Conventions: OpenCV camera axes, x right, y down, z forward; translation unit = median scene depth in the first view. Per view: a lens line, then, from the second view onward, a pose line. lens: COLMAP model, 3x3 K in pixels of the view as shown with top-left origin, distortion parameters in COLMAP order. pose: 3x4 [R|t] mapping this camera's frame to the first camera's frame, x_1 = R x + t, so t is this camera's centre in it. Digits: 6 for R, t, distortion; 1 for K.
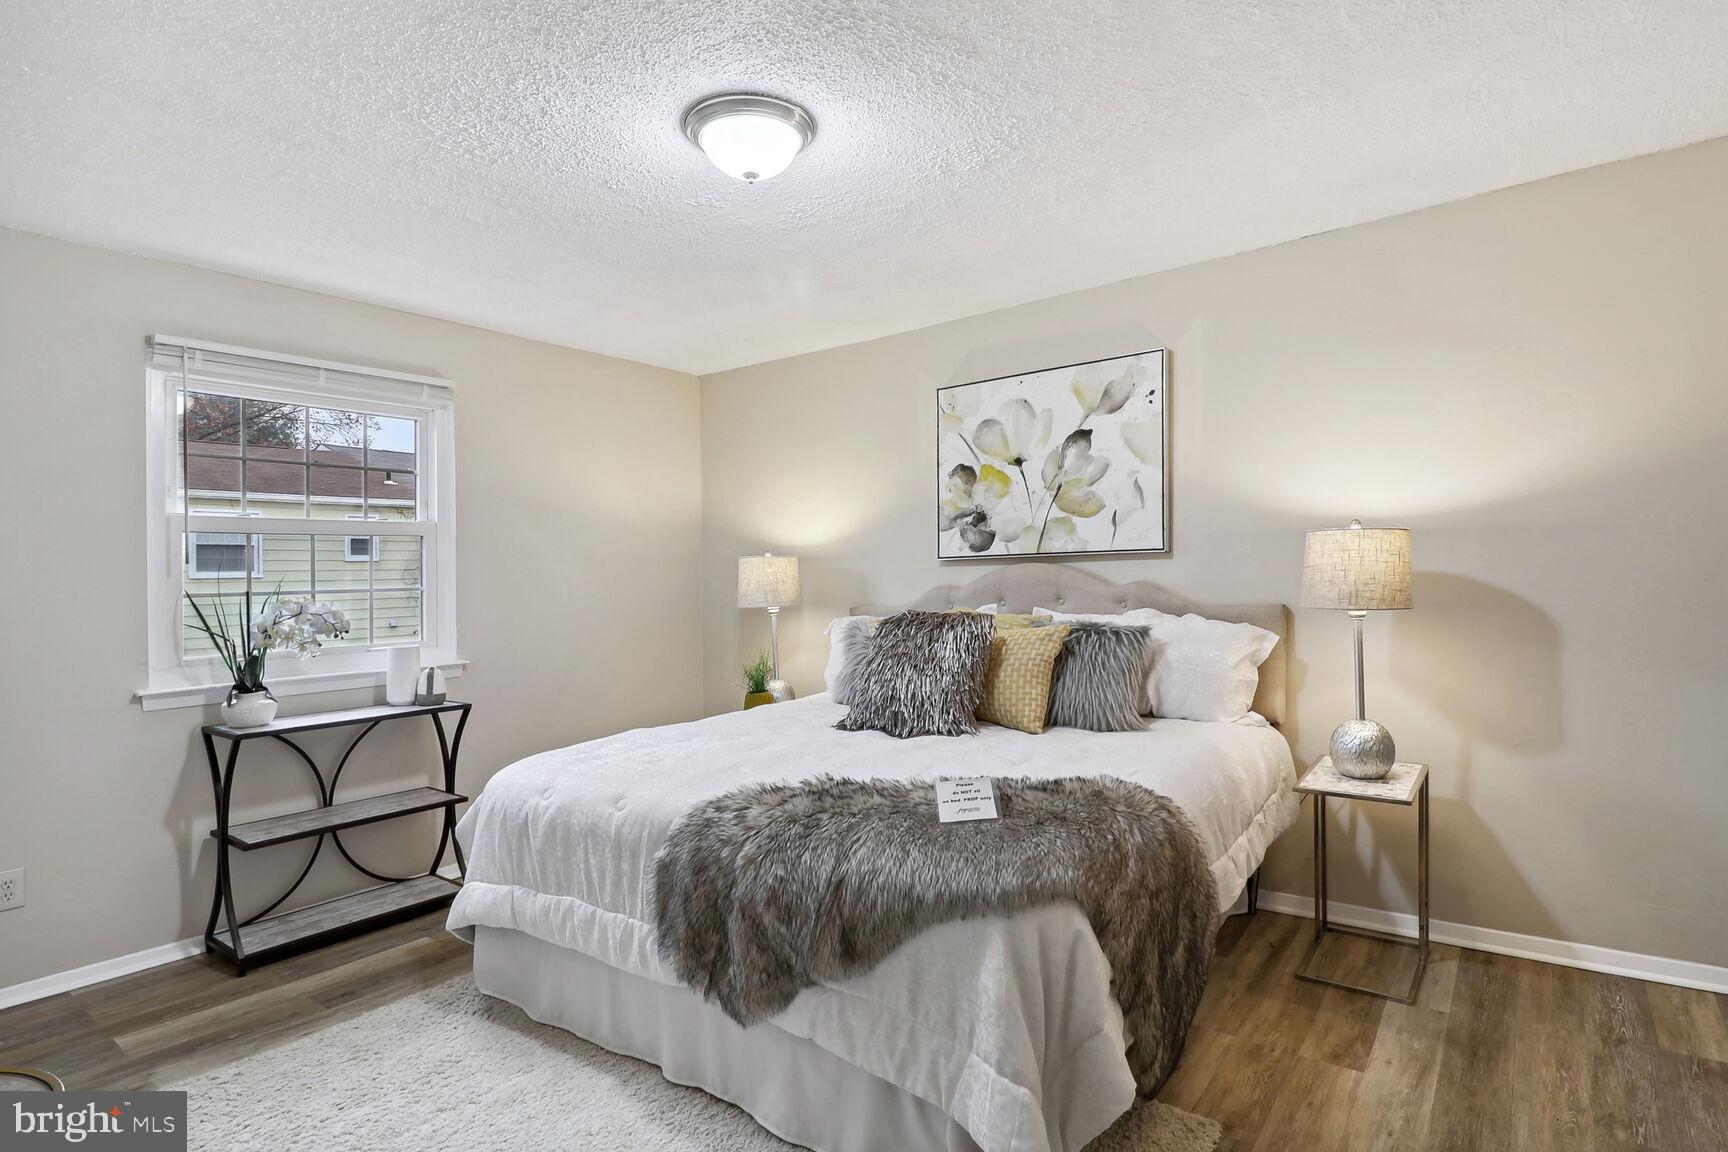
lens RADIAL K [[897.2, 0, 865.7], [0, 897.2, 579.8], [0, 0, 1]] dist [-0.004255, -0.002560]
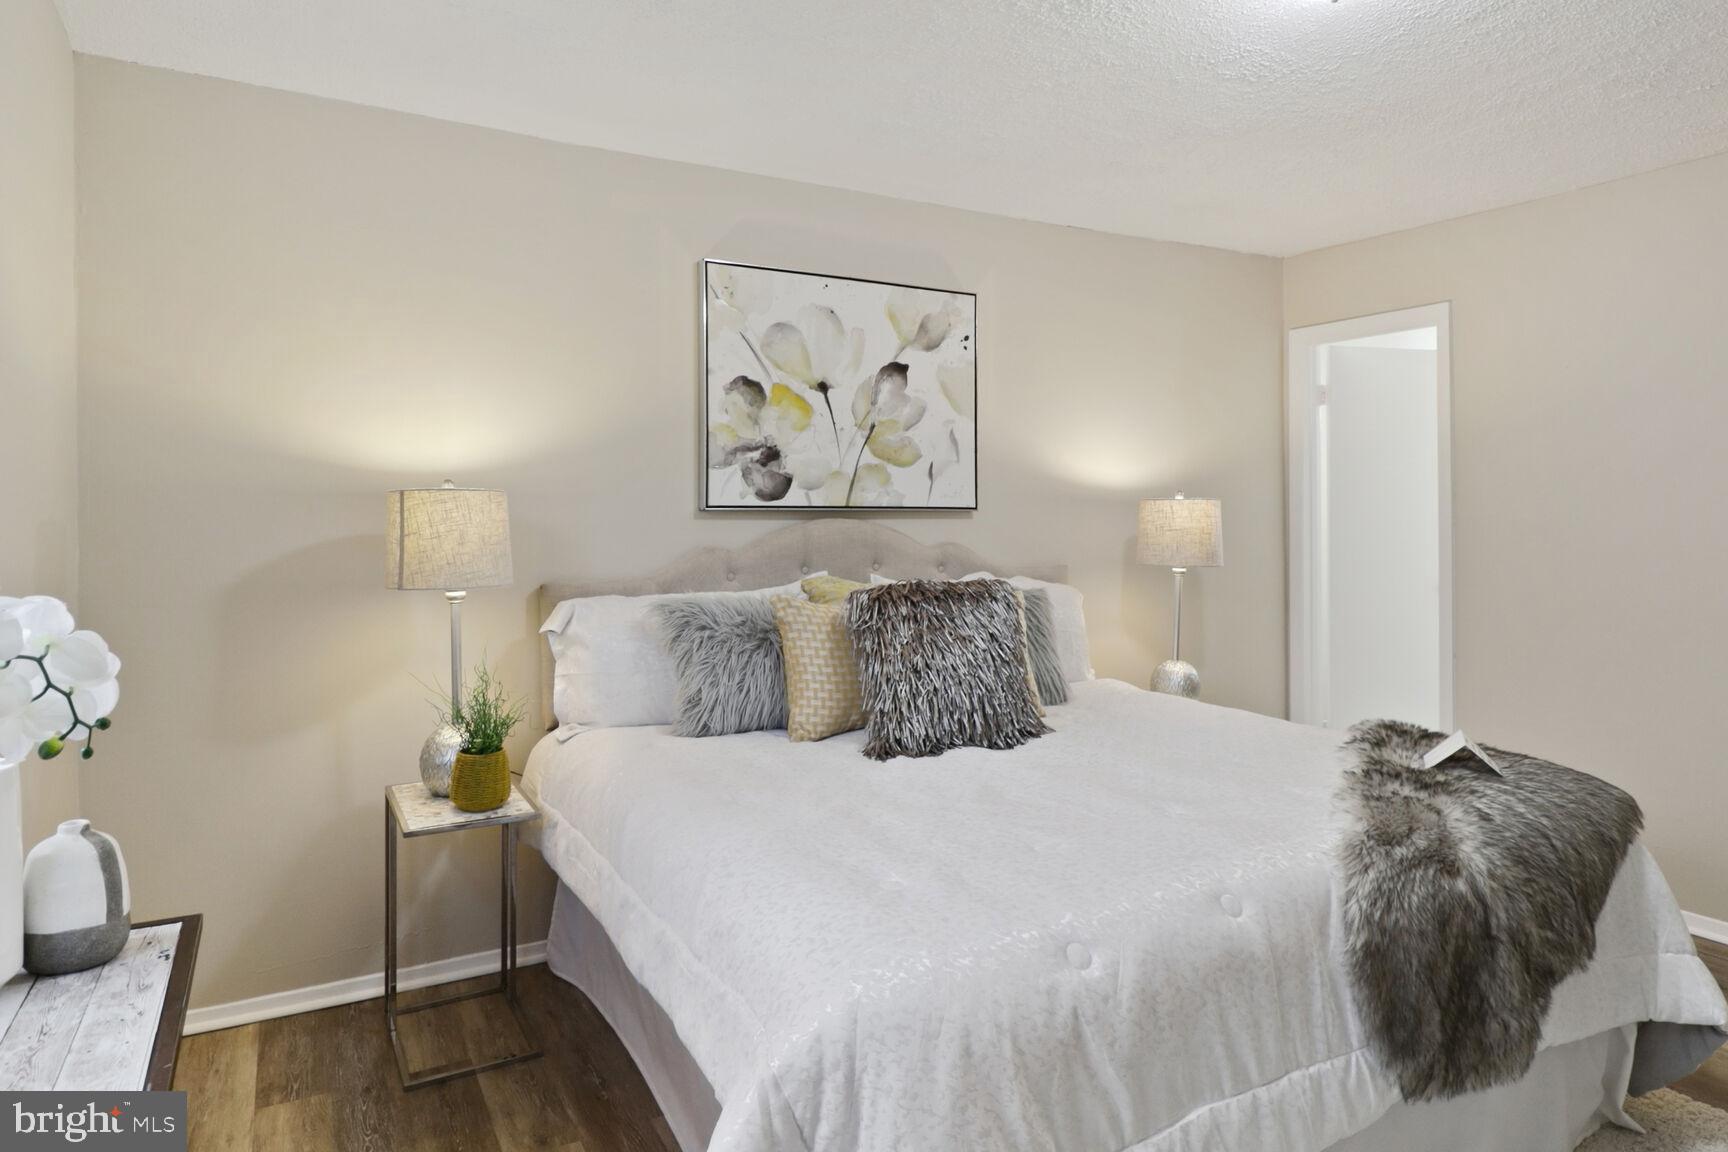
lens RADIAL K [[1029.2, 0, 865.3], [0, 1029.2, 565.3], [0, 0, 1]] dist [-0.013109, 0.006399]
pose [[0.402671, -0.007552, 0.915314, -0.634267], [-0.003035, 0.999949, 0.009586, 0.013788], [-0.915340, -0.006638, 0.402628, 0.610305]]
